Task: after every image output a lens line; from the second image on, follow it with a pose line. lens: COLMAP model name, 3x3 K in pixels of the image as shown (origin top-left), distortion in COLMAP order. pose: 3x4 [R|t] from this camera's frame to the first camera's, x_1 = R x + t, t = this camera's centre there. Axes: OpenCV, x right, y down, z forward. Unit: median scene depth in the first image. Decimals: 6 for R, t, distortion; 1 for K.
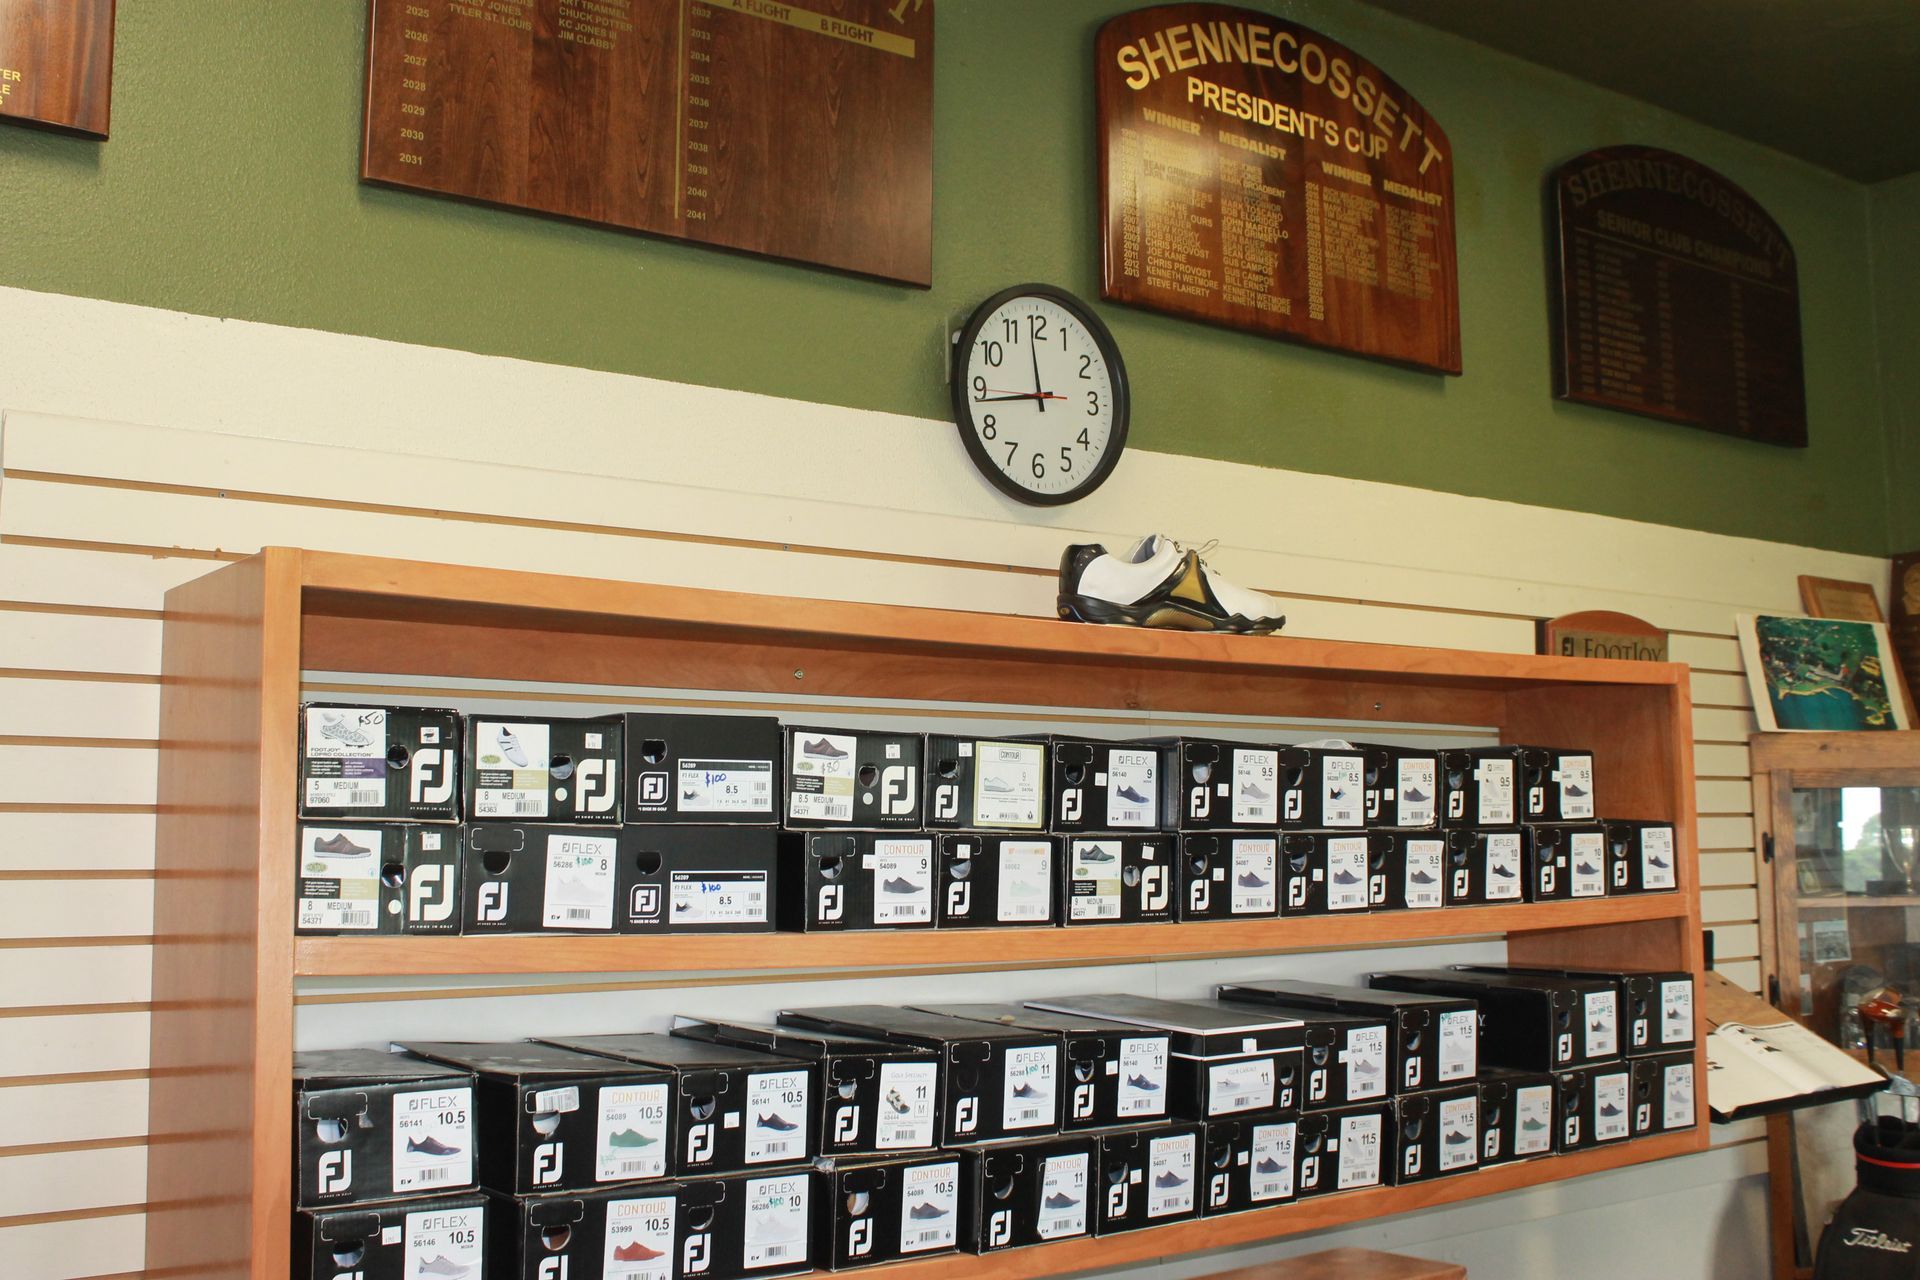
lens RADIAL K [[2109.8, 0, 884.2], [0, 2109.8, 601.2], [0, 0, 1]] dist [-0.093639, 0.000000]
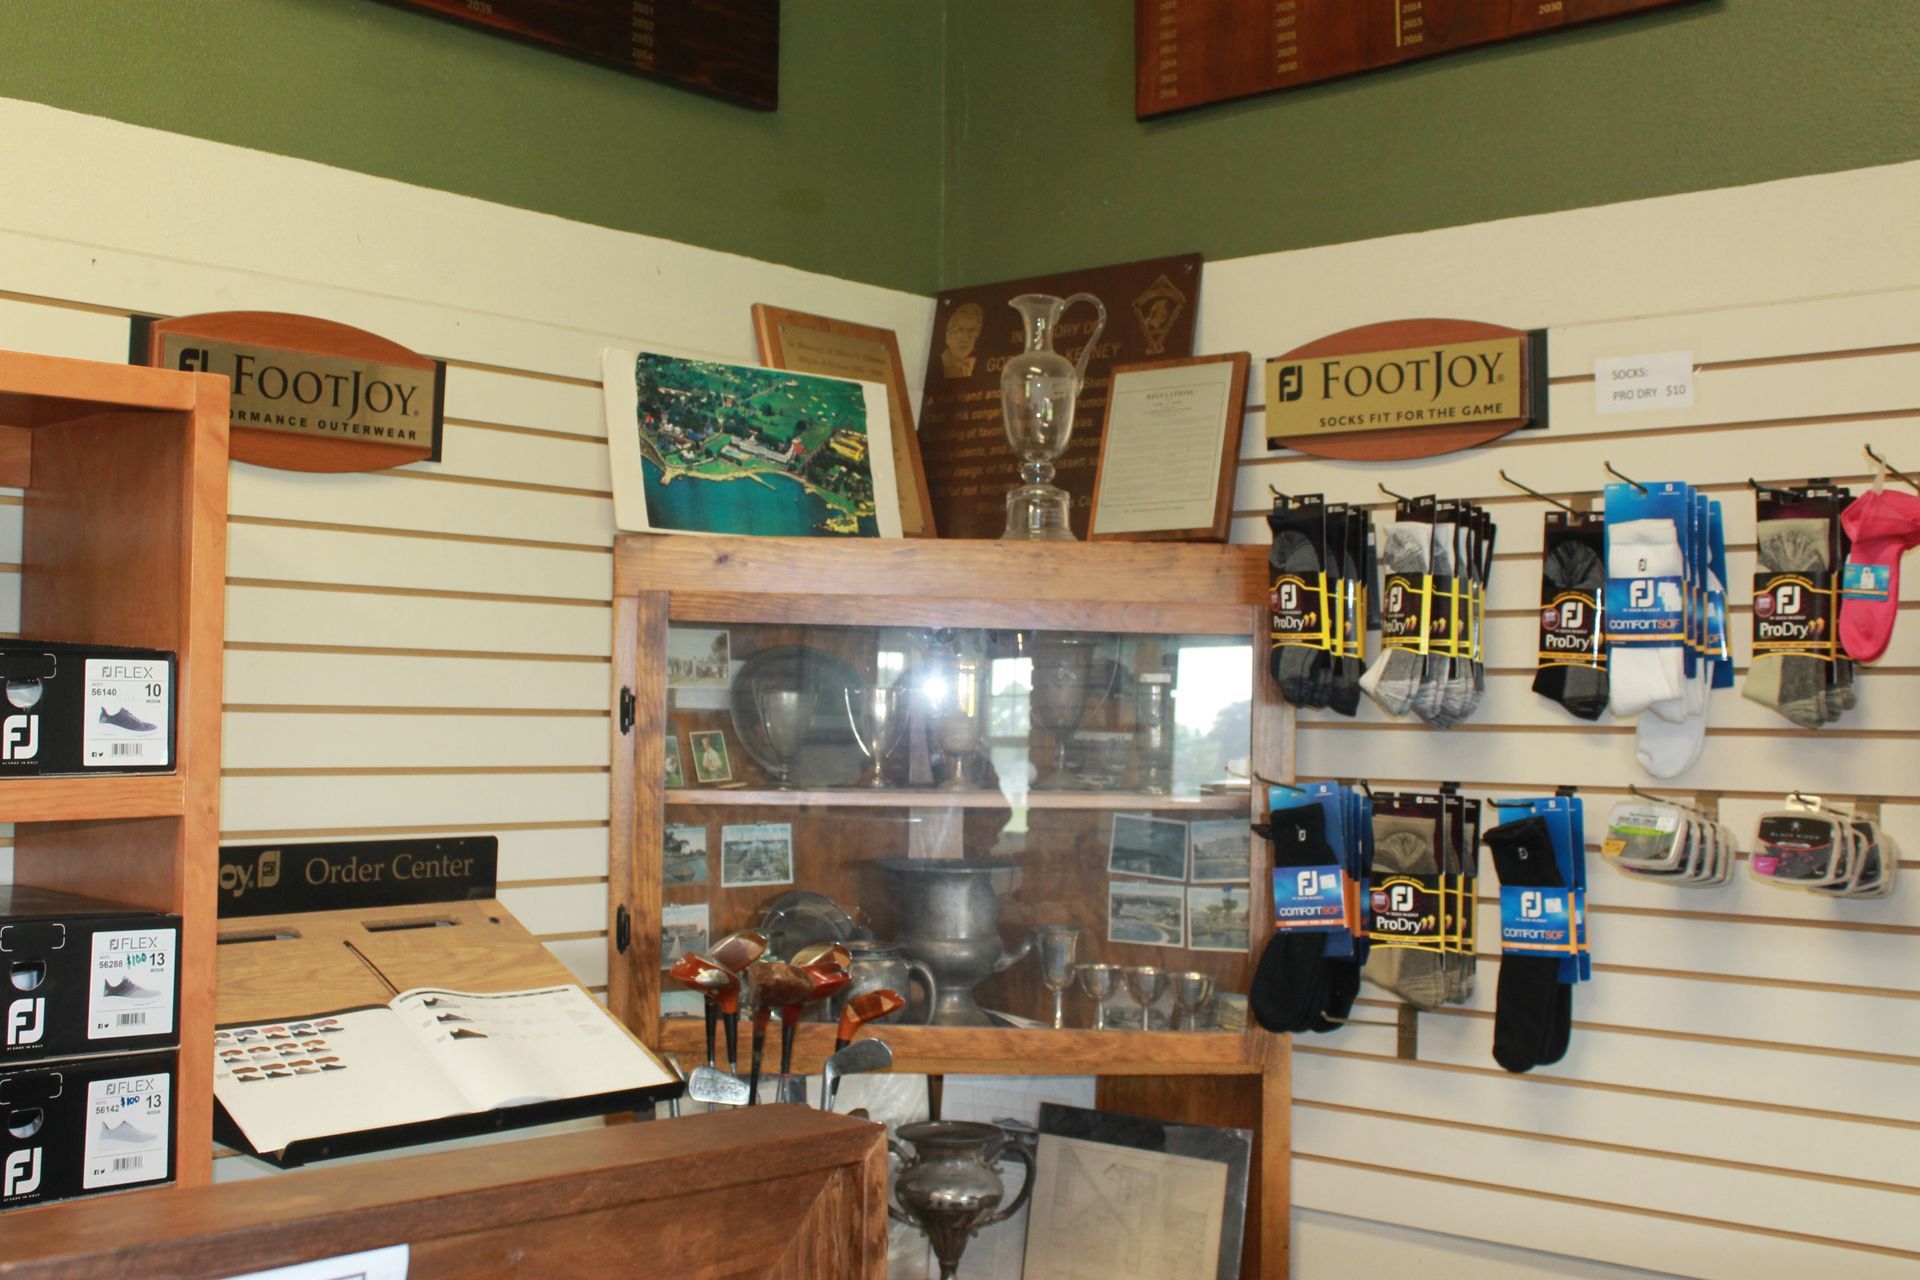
lens RADIAL K [[2254.3, 0, 944.5], [0, 2254.3, 642.2], [0, 0, 1]] dist [-0.096337, 0.000000]
pose [[0.976735, 0.030363, 0.212292, 0.535904], [-0.048586, 0.995517, 0.081154, 0.051400], [-0.208876, -0.089581, 0.973831, 0.423486]]
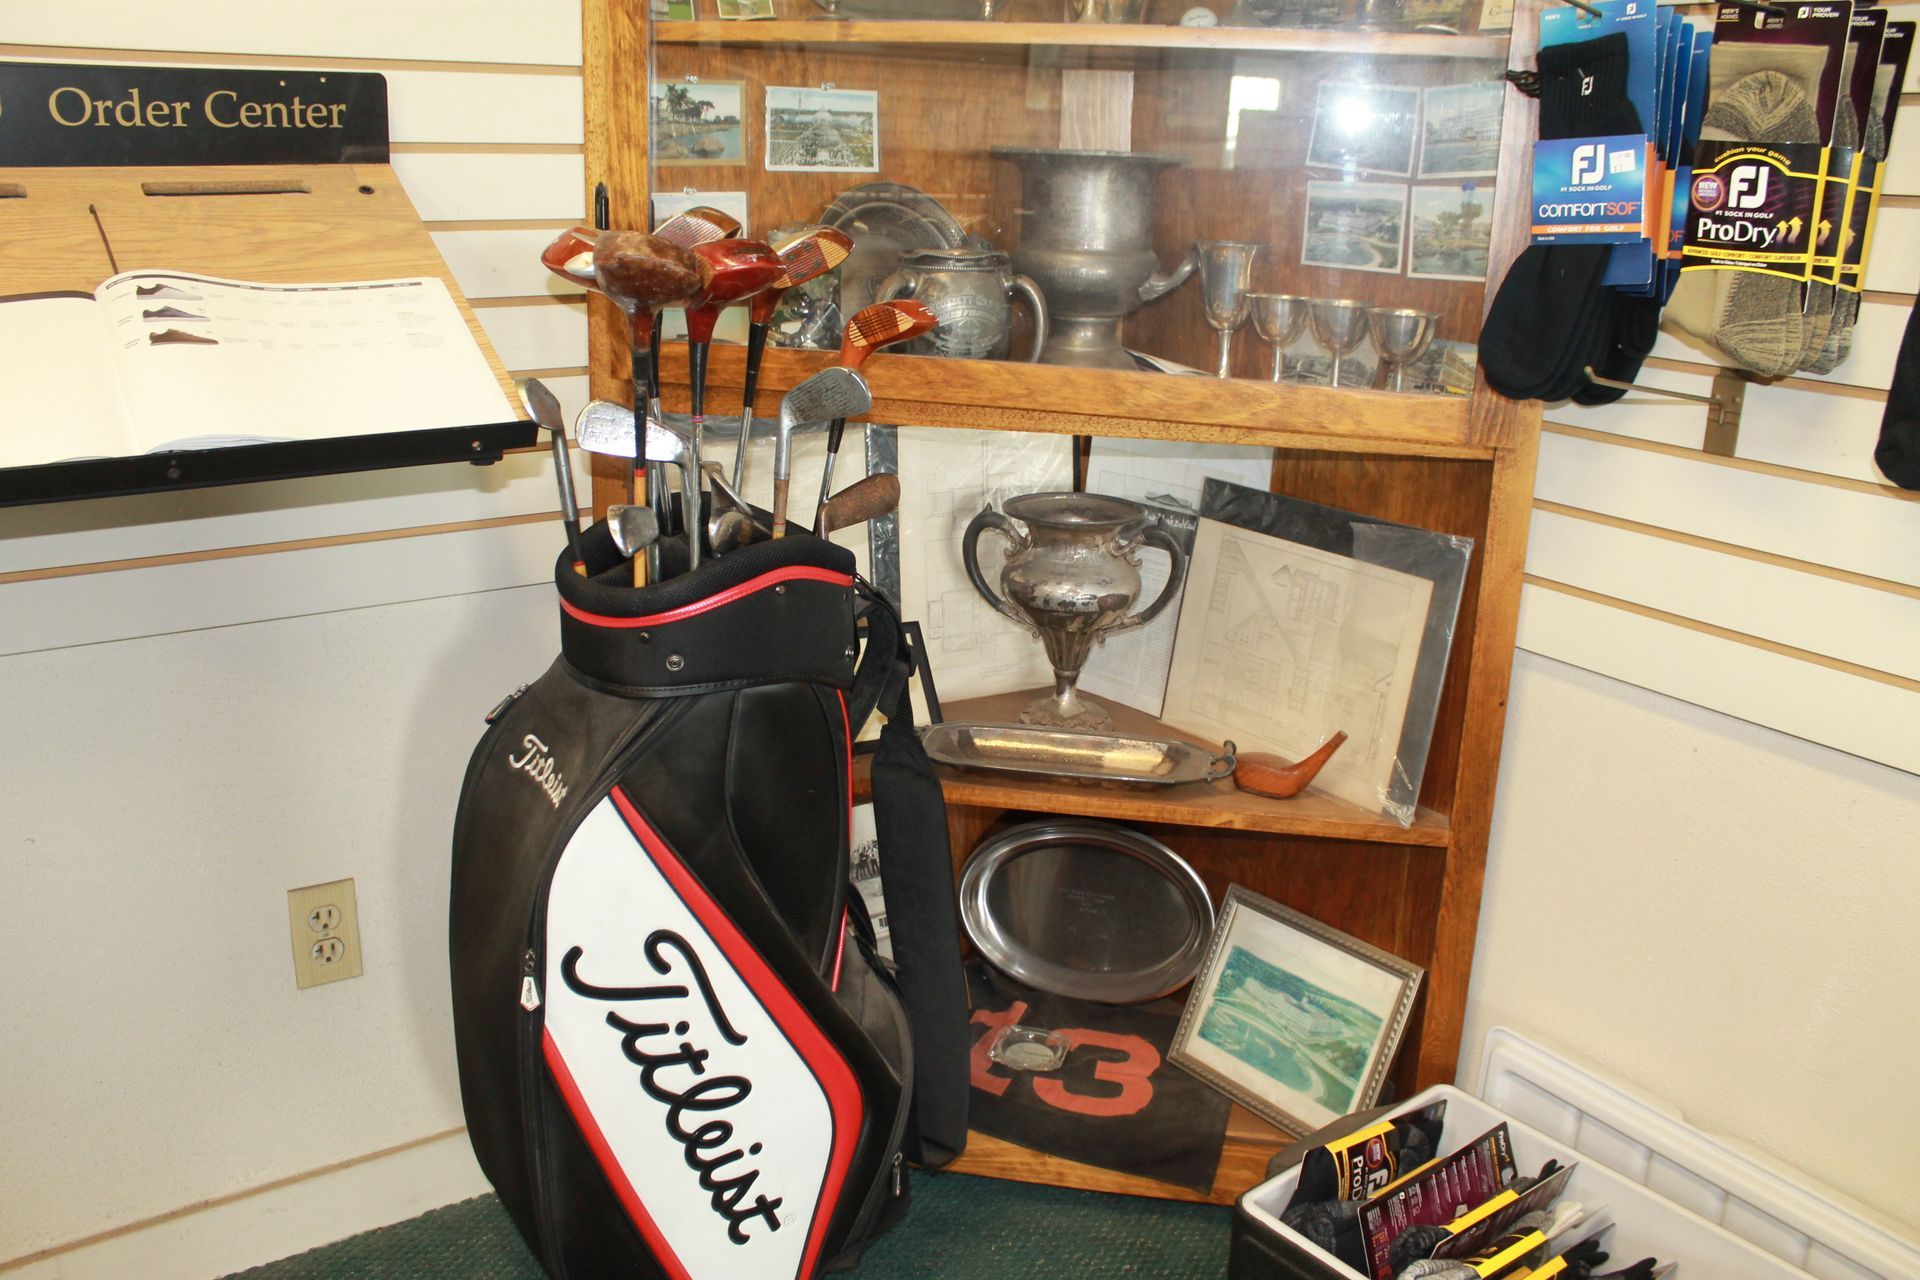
lens RADIAL K [[1611.8, 0, 941.1], [0, 1611.8, 630.9], [0, 0, 1]] dist [-0.166849, 0.144800]
pose [[0.998696, 0.045266, -0.023627, 0.742982], [-0.032297, 0.918393, 0.394350, 0.183745], [0.039550, -0.393072, 0.918657, 0.892019]]
